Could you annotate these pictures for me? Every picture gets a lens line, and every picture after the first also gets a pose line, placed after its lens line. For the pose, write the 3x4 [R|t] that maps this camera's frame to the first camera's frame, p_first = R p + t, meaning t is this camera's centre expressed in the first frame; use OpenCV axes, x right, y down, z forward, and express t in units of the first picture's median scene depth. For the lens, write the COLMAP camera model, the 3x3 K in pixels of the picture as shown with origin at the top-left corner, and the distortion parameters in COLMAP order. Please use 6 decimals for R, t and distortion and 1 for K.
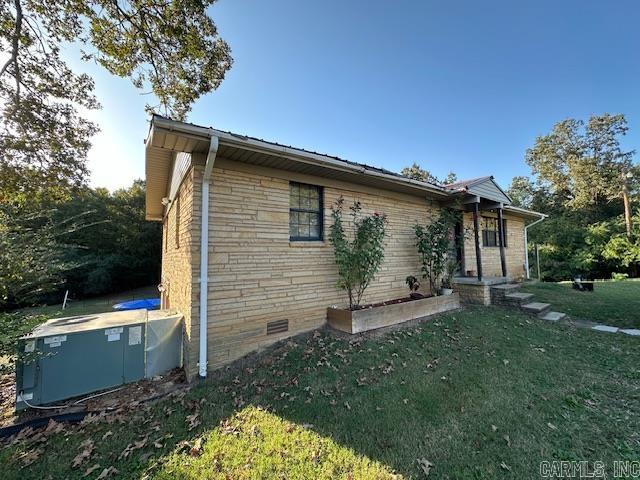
lens RADIAL K [[255.6, 0, 322.9], [0, 255.6, 239.3], [0, 0, 1]] dist [0.000580, -0.000731]
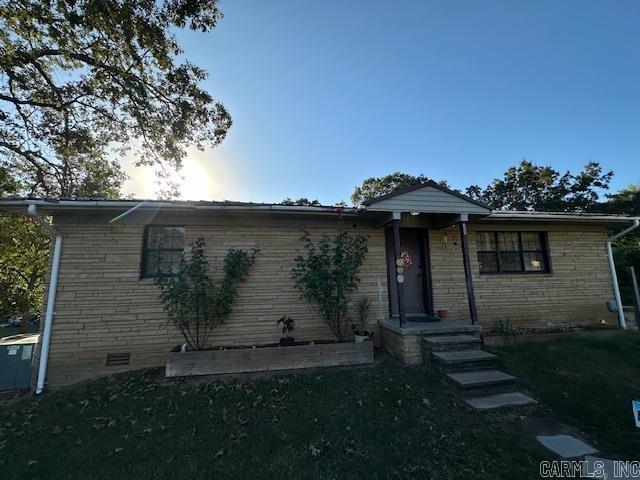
lens RADIAL K [[255.6, 0, 320.0], [0, 255.6, 239.4], [0, 0, 1]] dist [0.000580, -0.000731]
pose [[0.900825, -0.066636, -0.429039, 0.935111], [0.031461, 0.995573, -0.088569, -0.037497], [0.433041, 0.066287, 0.898933, 0.301838]]
